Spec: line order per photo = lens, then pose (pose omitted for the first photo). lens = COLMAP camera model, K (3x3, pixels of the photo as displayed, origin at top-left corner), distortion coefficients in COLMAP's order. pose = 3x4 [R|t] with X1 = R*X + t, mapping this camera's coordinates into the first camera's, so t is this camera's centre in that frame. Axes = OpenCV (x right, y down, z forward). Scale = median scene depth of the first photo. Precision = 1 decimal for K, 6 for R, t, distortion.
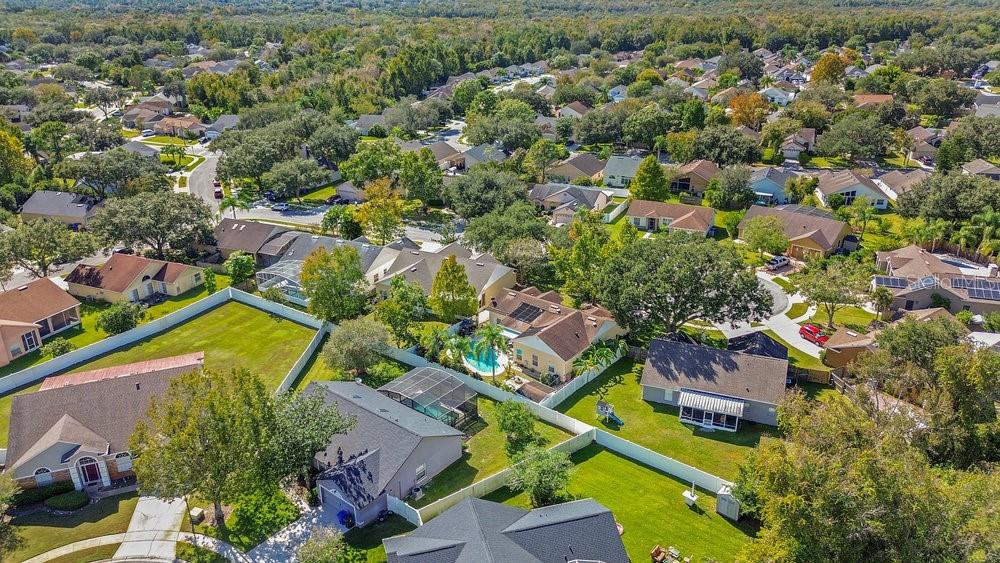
lens RADIAL K [[707.5, 0, 500.0], [0, 707.5, 281.5], [0, 0, 1]] dist [0.073282, -0.086171]
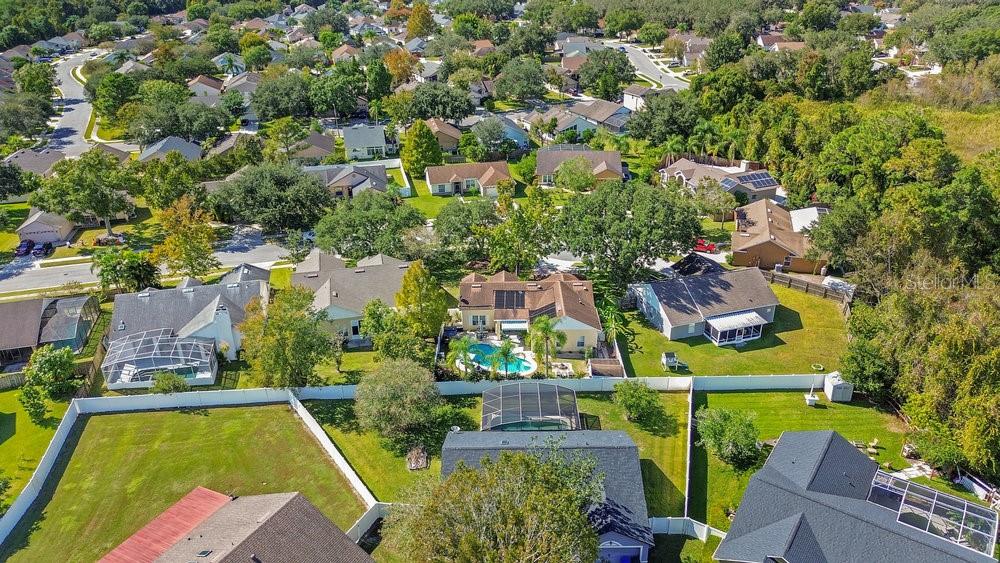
lens RADIAL K [[707.5, 0, 500.0], [0, 707.5, 281.5], [0, 0, 1]] dist [0.073282, -0.086171]
pose [[0.776246, -0.277260, 0.566187, -0.473423], [0.247962, 0.959988, 0.130145, -0.098184], [-0.579617, 0.039368, 0.813937, 0.236724]]
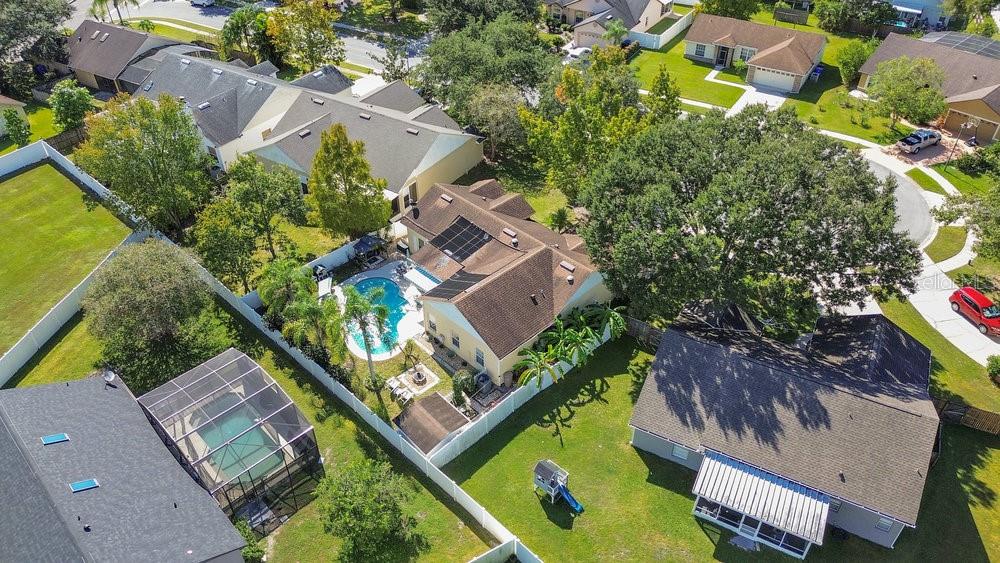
lens RADIAL K [[707.5, 0, 500.0], [0, 707.5, 281.5], [0, 0, 1]] dist [0.073282, -0.086171]
pose [[0.994068, 0.071694, -0.081789, 0.113618], [-0.046023, 0.958621, 0.280940, -0.081713], [0.098547, -0.275509, 0.956234, 0.426570]]
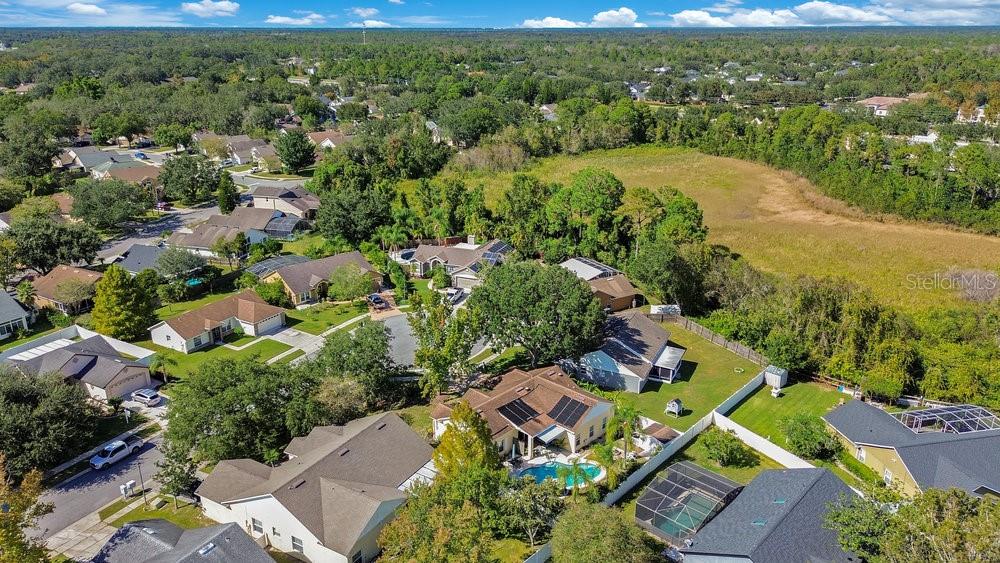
lens RADIAL K [[707.5, 0, 500.0], [0, 707.5, 281.5], [0, 0, 1]] dist [0.073282, -0.086171]
pose [[0.071917, -0.325882, 0.942671, -0.689512], [0.384823, 0.881007, 0.275206, -0.323759], [-0.920184, 0.342970, 0.188766, 0.765732]]
